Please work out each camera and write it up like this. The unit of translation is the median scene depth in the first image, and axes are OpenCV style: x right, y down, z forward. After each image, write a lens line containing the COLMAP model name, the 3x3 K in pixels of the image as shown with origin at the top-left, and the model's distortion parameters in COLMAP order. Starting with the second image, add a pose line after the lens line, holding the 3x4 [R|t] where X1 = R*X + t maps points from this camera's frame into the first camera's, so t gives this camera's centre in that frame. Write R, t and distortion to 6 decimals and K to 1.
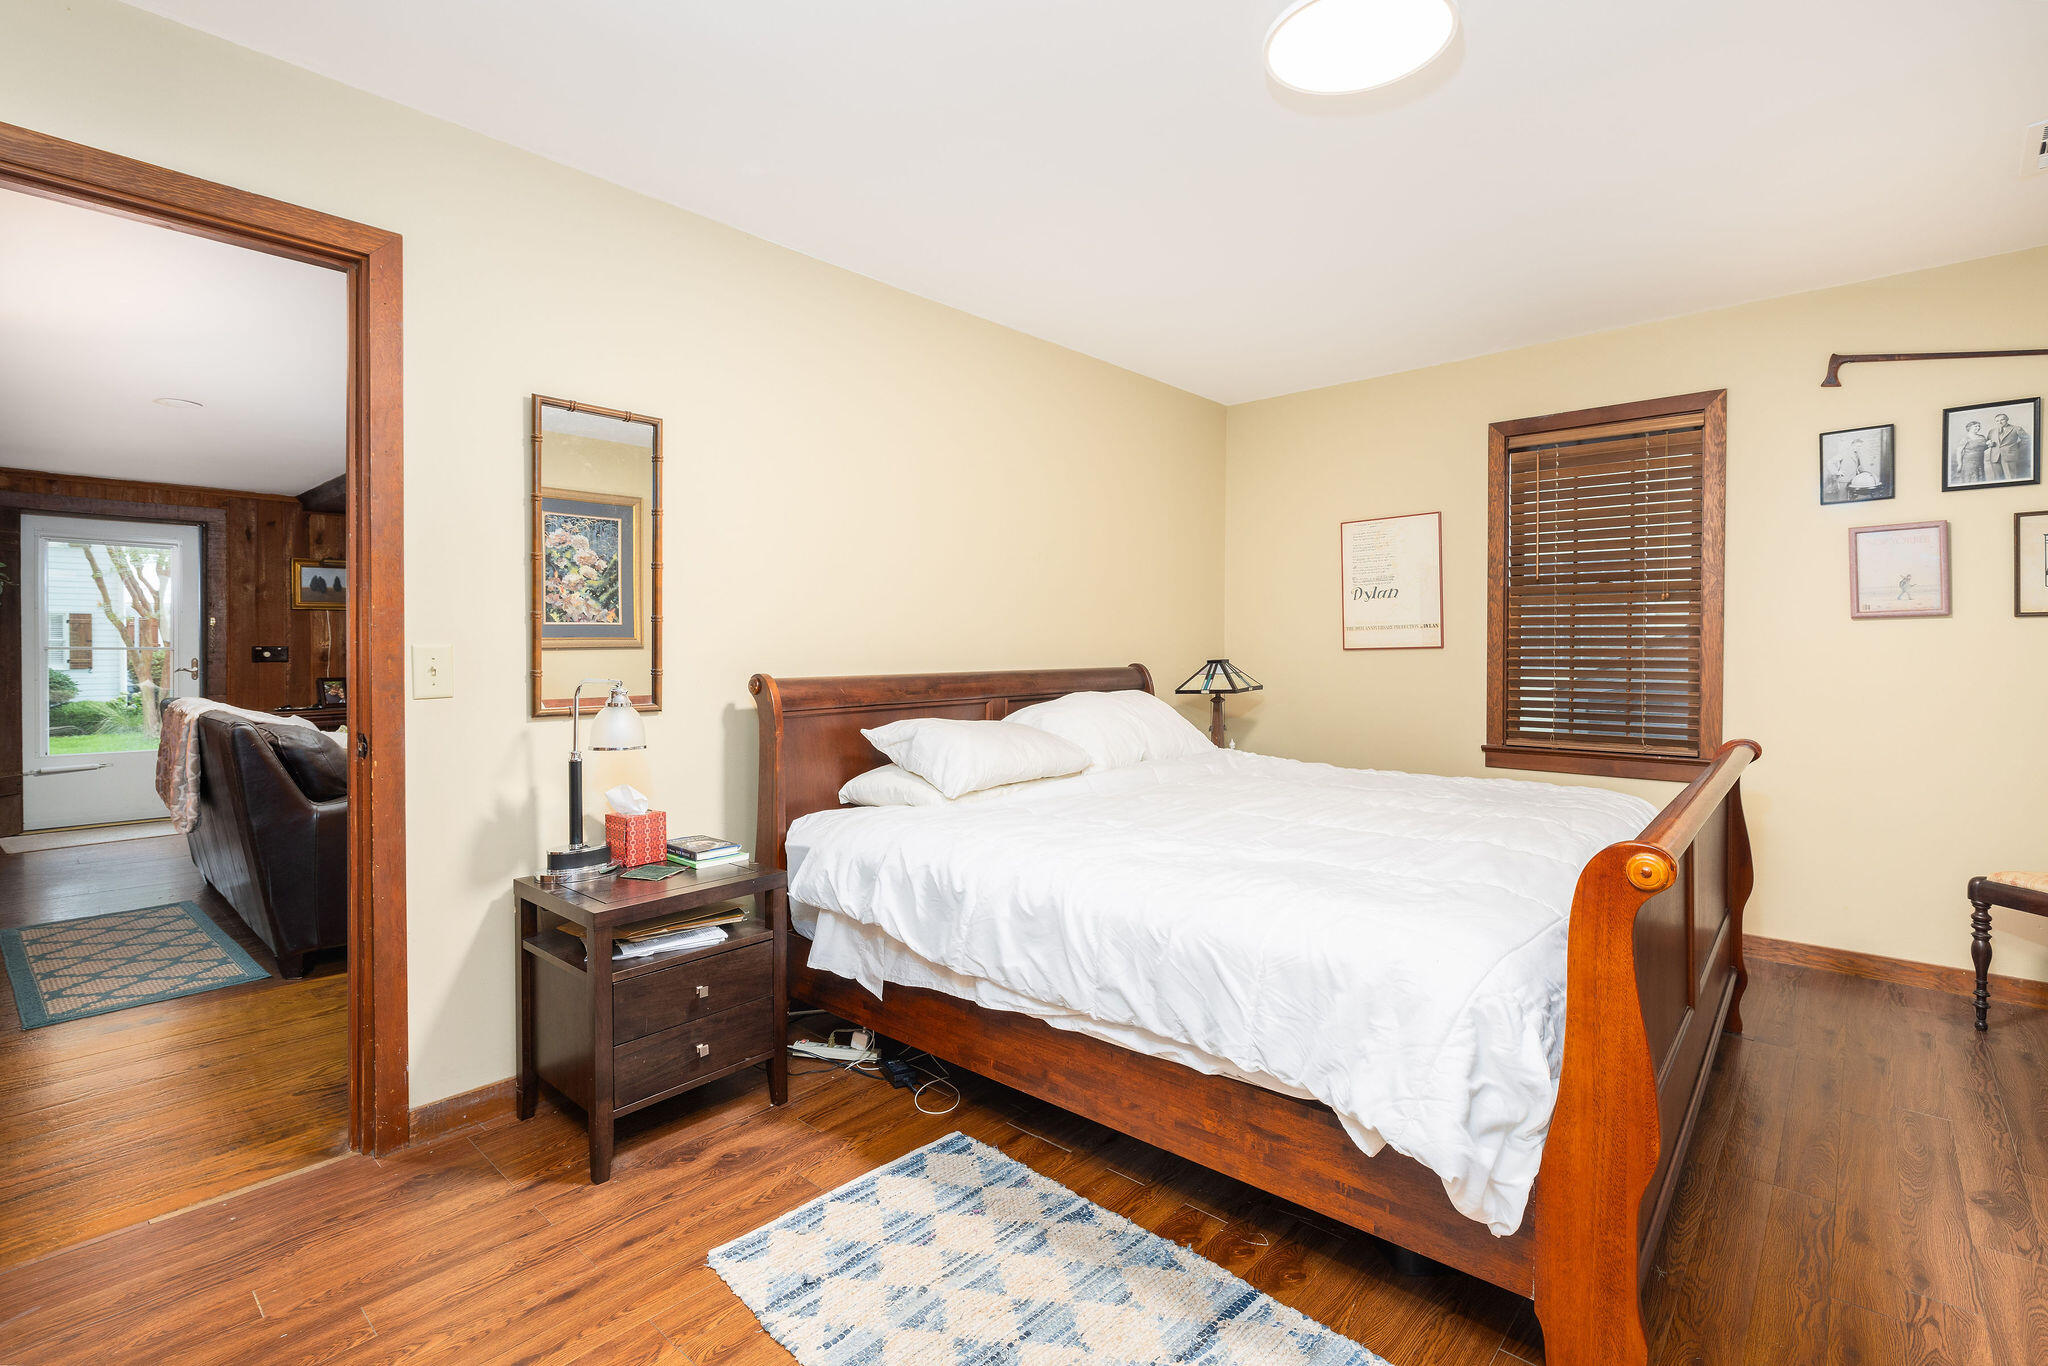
lens RADIAL K [[946.0, 0, 1053.6], [0, 946.0, 650.8], [0, 0, 1]] dist [-0.003096, -0.000360]
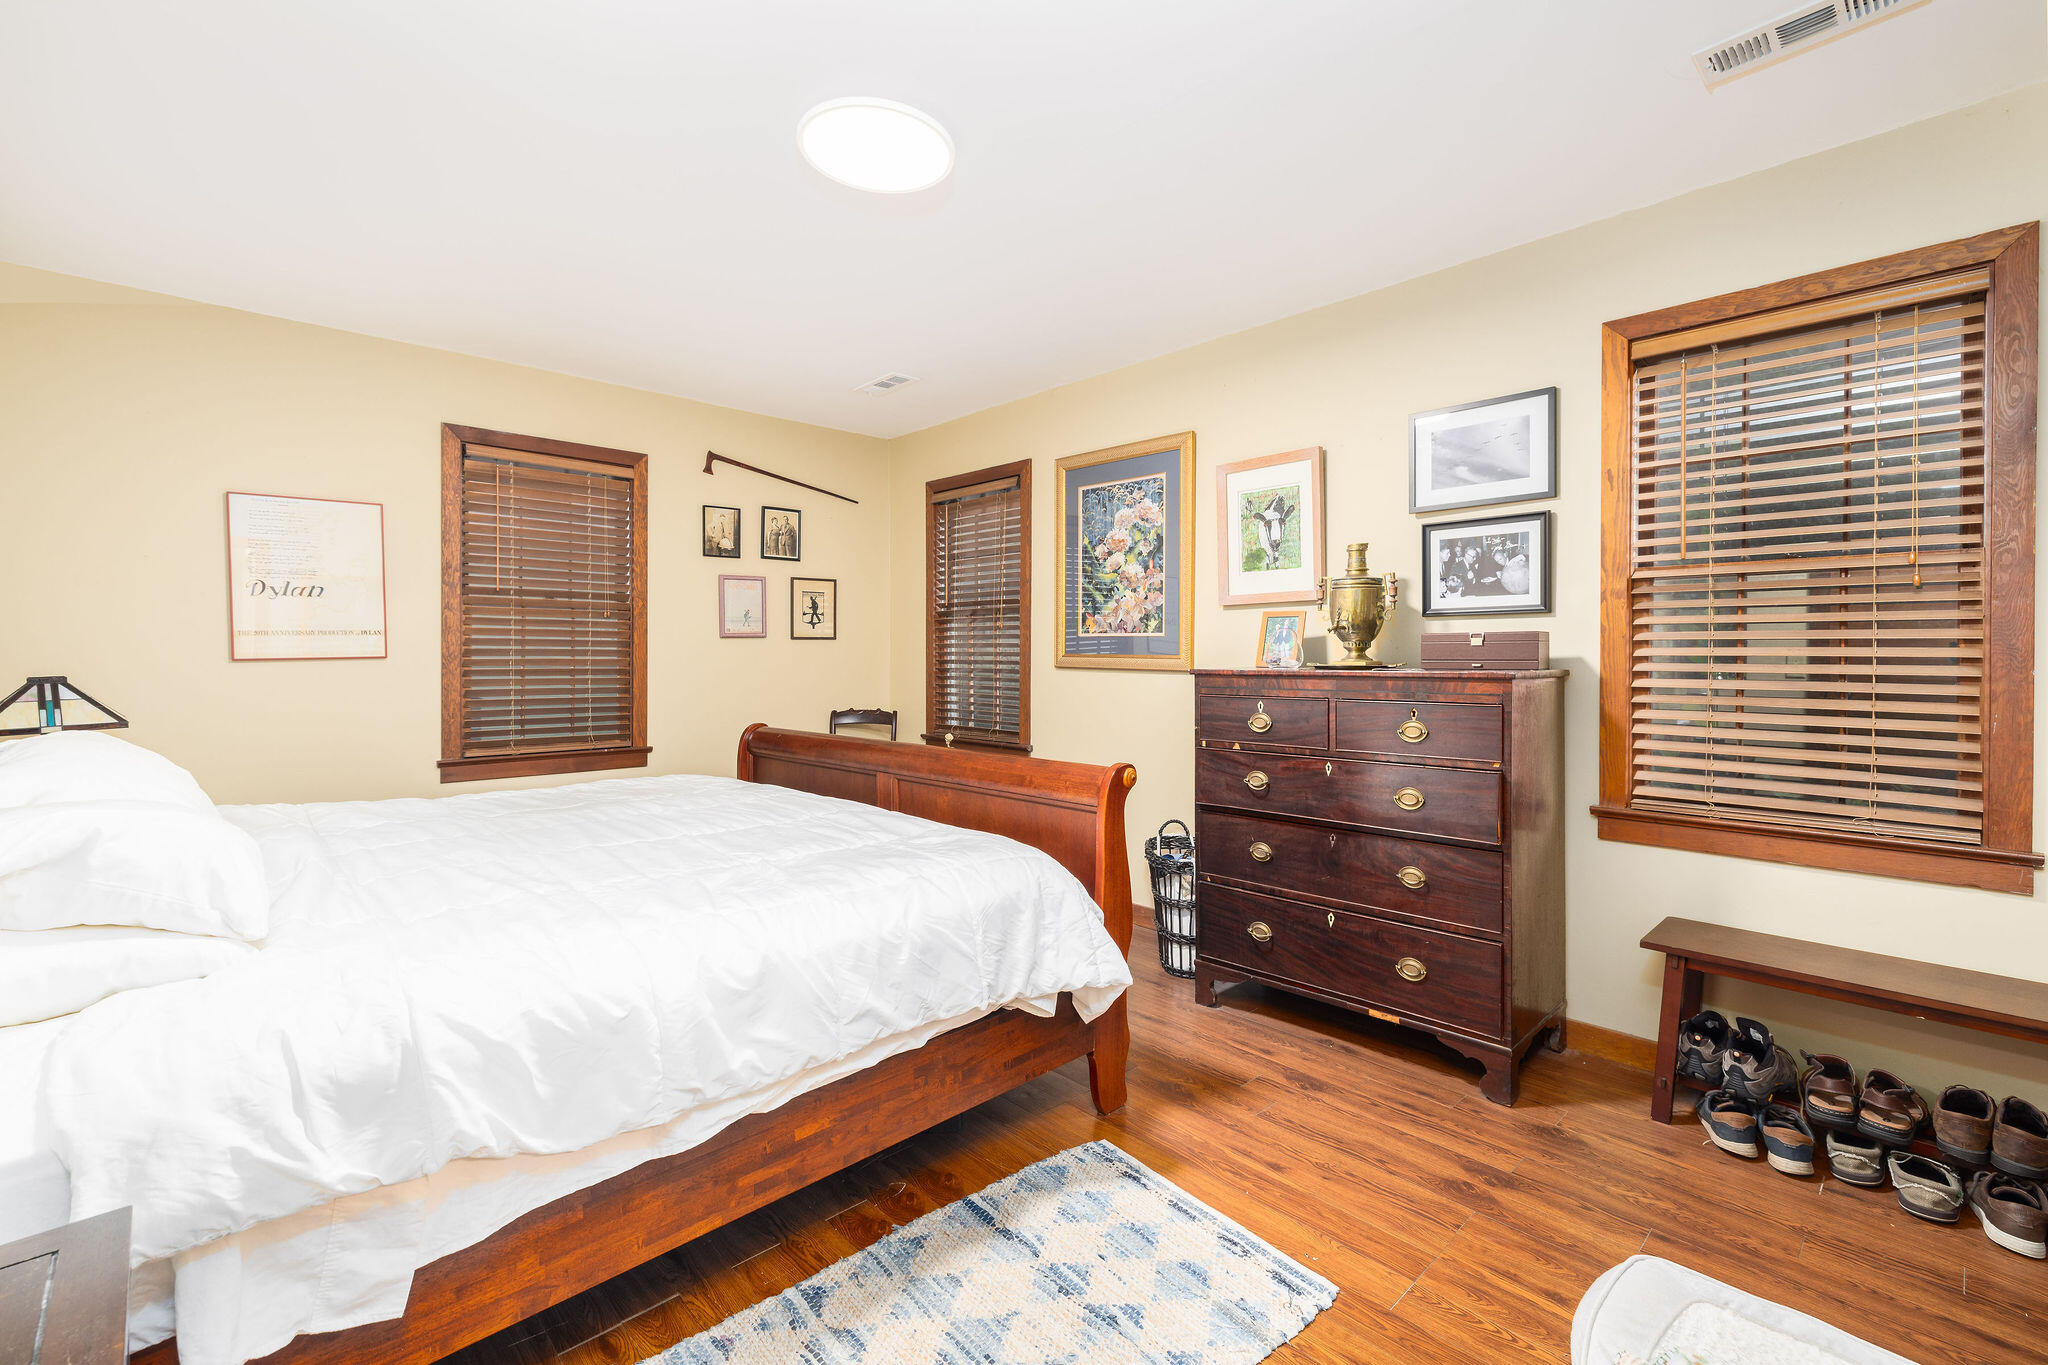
lens RADIAL K [[868.6, 0, 1021.0], [0, 868.6, 661.3], [0, 0, 1]] dist [-0.001886, -0.000245]
pose [[0.099846, -0.002339, 0.995000, -0.431705], [0.004912, 0.999986, 0.001857, 0.001799], [-0.994991, 0.004702, 0.099856, 0.413020]]
